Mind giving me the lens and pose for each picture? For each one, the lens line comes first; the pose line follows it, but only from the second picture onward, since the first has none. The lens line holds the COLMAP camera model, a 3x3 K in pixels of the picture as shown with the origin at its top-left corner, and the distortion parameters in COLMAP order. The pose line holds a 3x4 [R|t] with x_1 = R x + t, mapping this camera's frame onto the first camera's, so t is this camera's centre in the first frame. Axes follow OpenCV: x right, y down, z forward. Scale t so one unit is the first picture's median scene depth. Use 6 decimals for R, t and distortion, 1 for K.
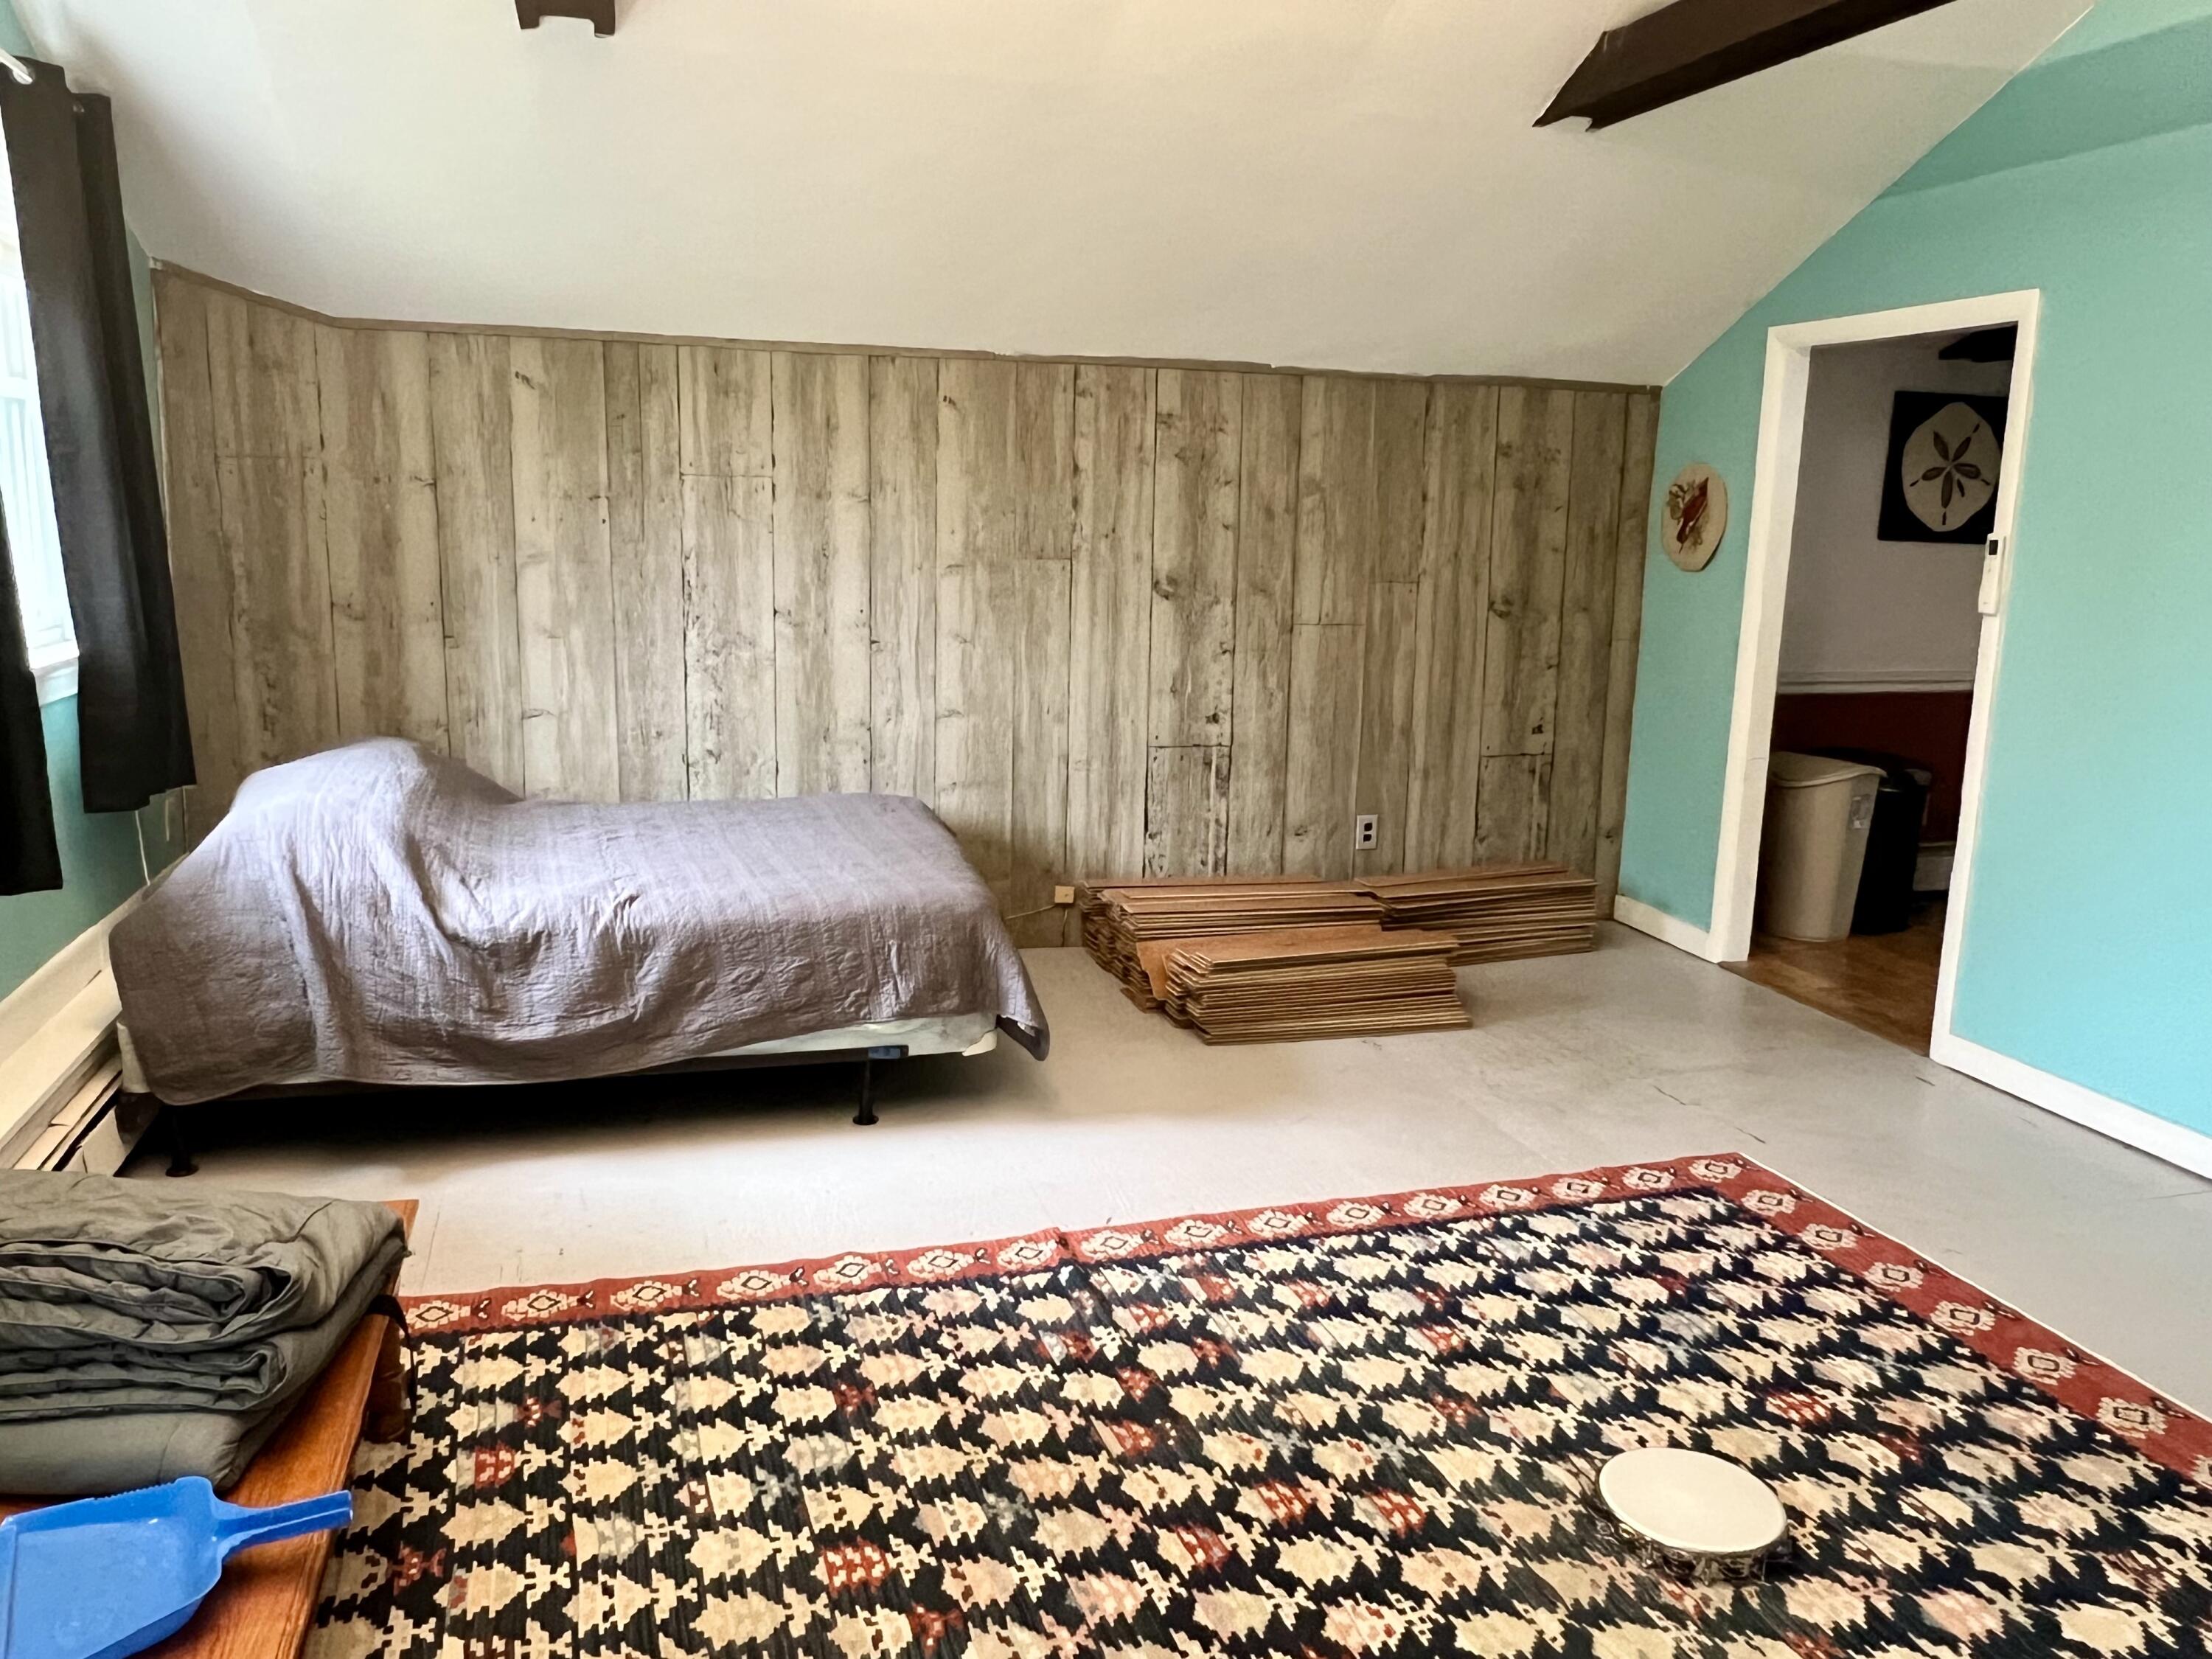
lens RADIAL K [[1613.1, 0, 1105.4], [0, 1613.1, 834.2], [0, 0, 1]] dist [-0.001583, -0.006010]
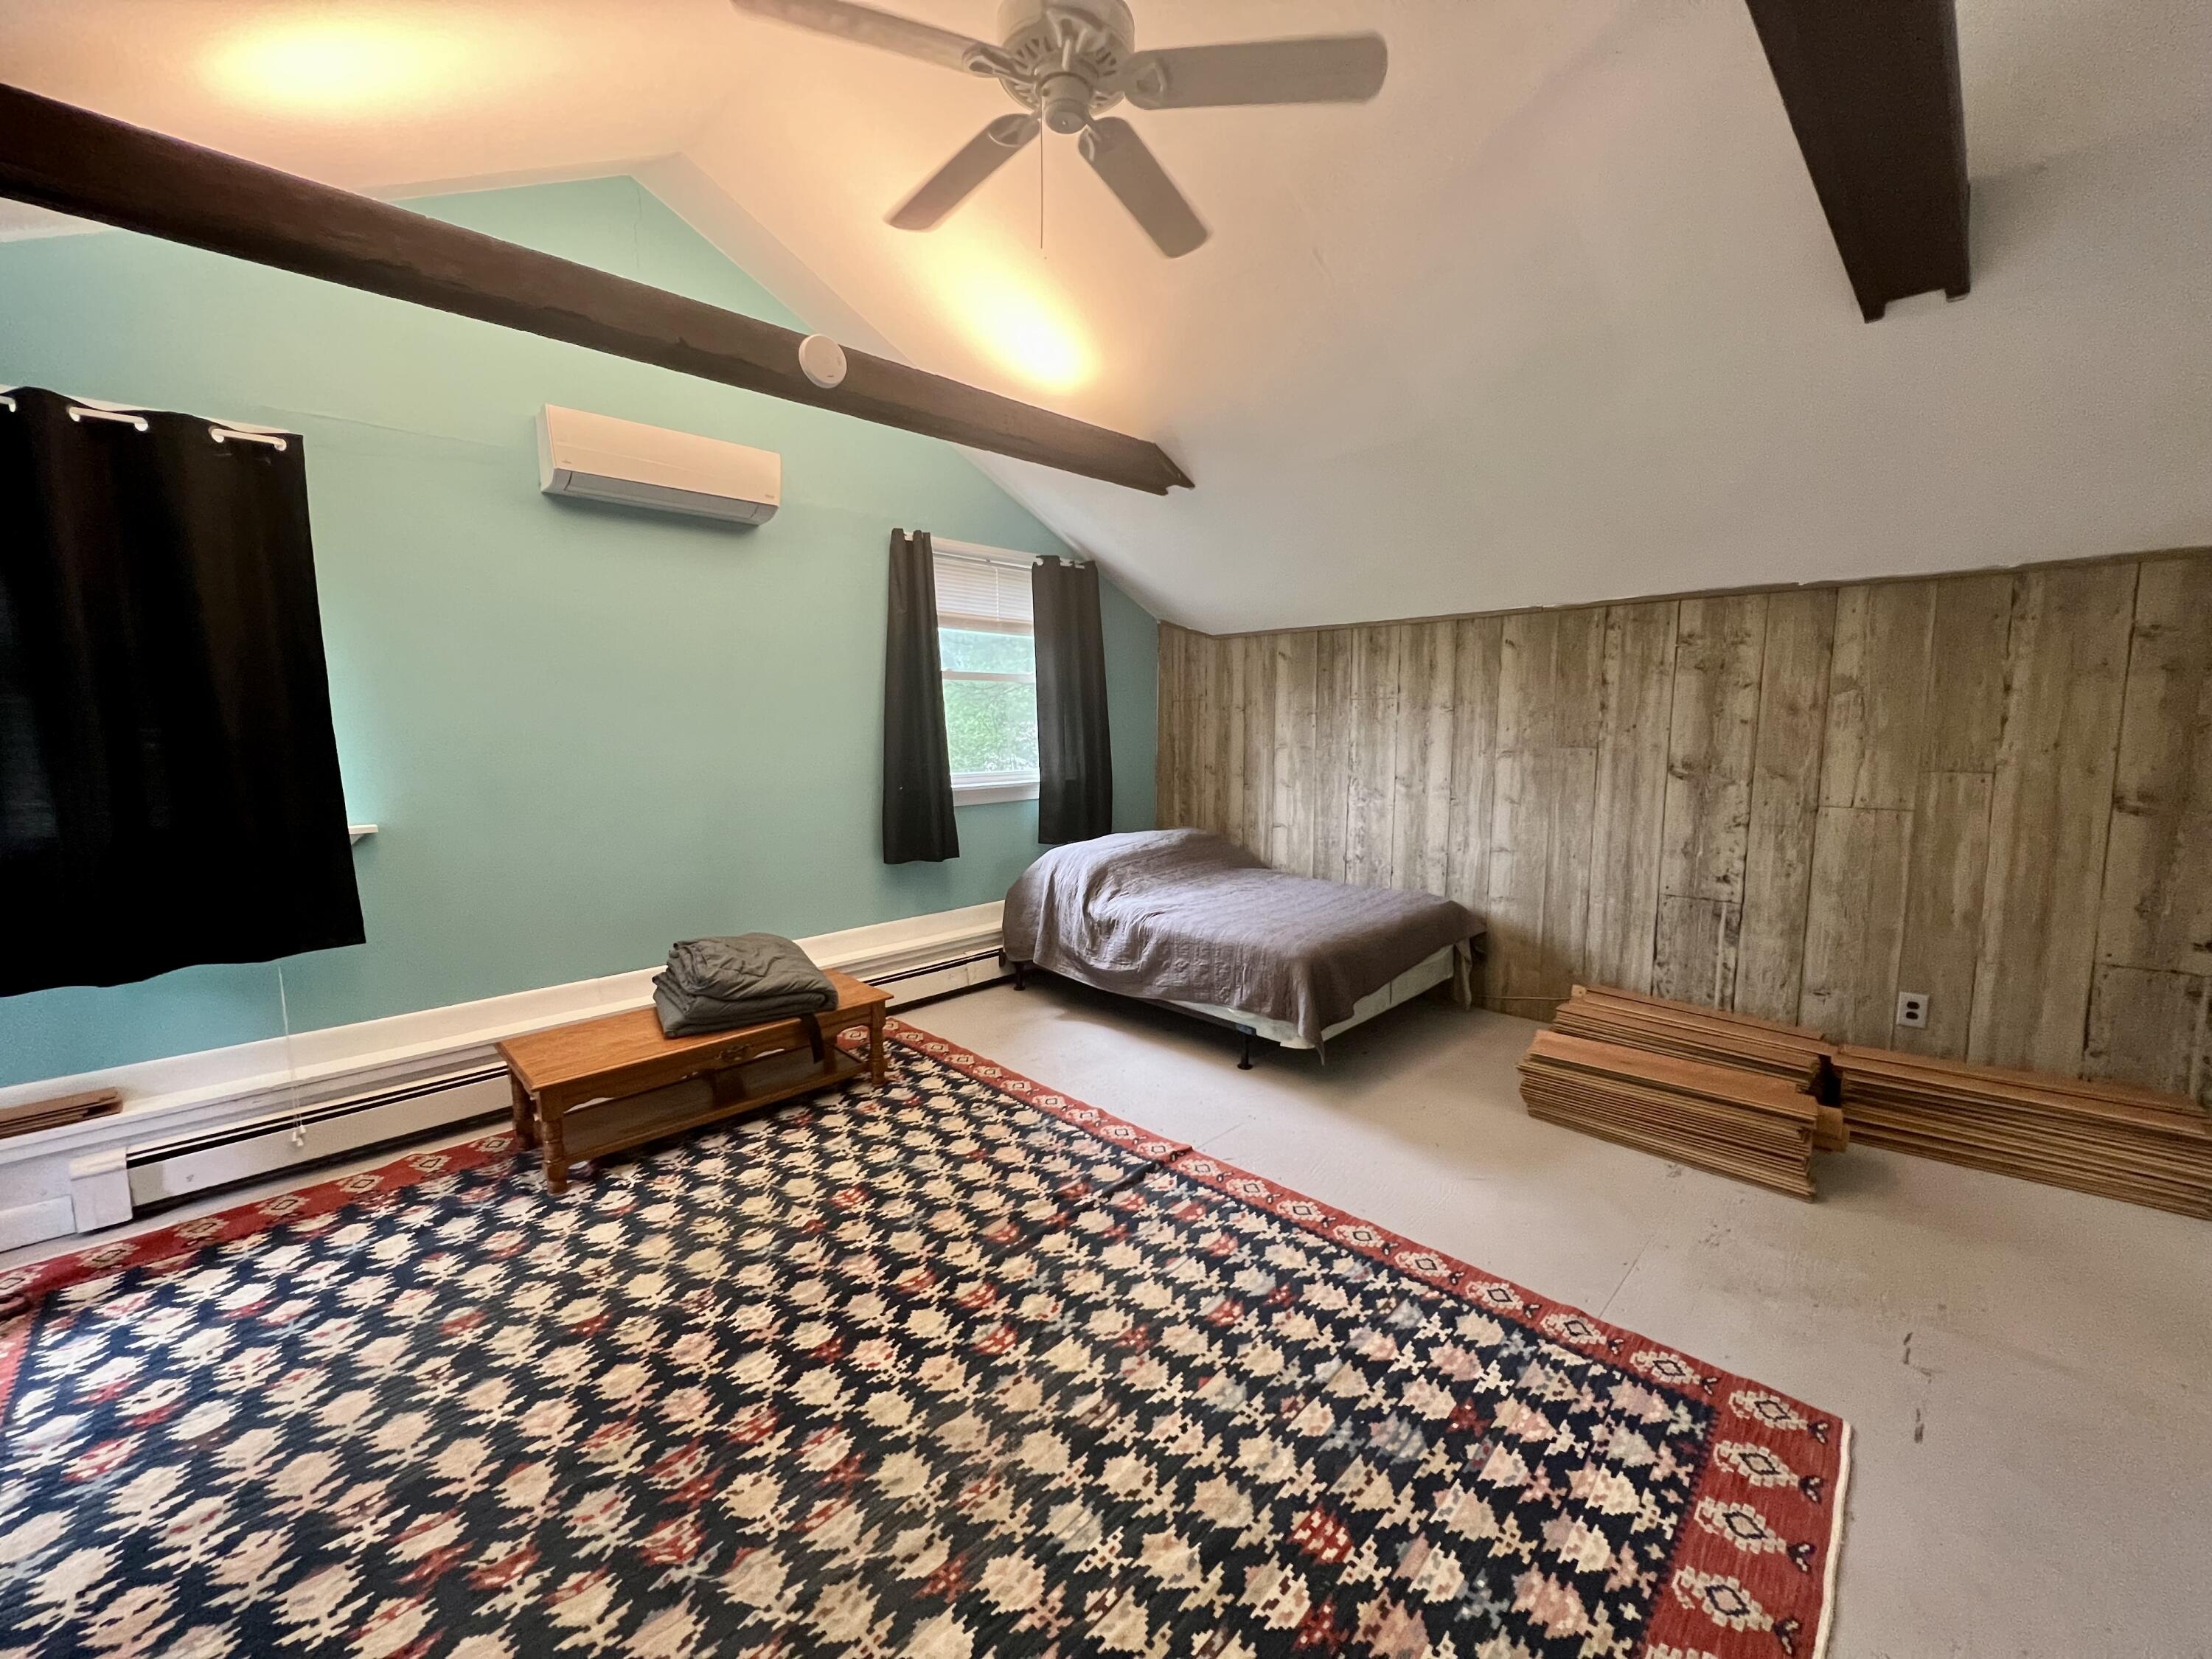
lens RADIAL K [[885.1, 0, 1108.8], [0, 885.1, 828.6], [0, 0, 1]] dist [0.000266, -0.000196]
pose [[0.480892, 0.082108, -0.872927, 0.488333], [-0.157149, 0.987555, 0.006318, -0.047294], [0.862582, 0.134141, 0.487810, 0.317967]]
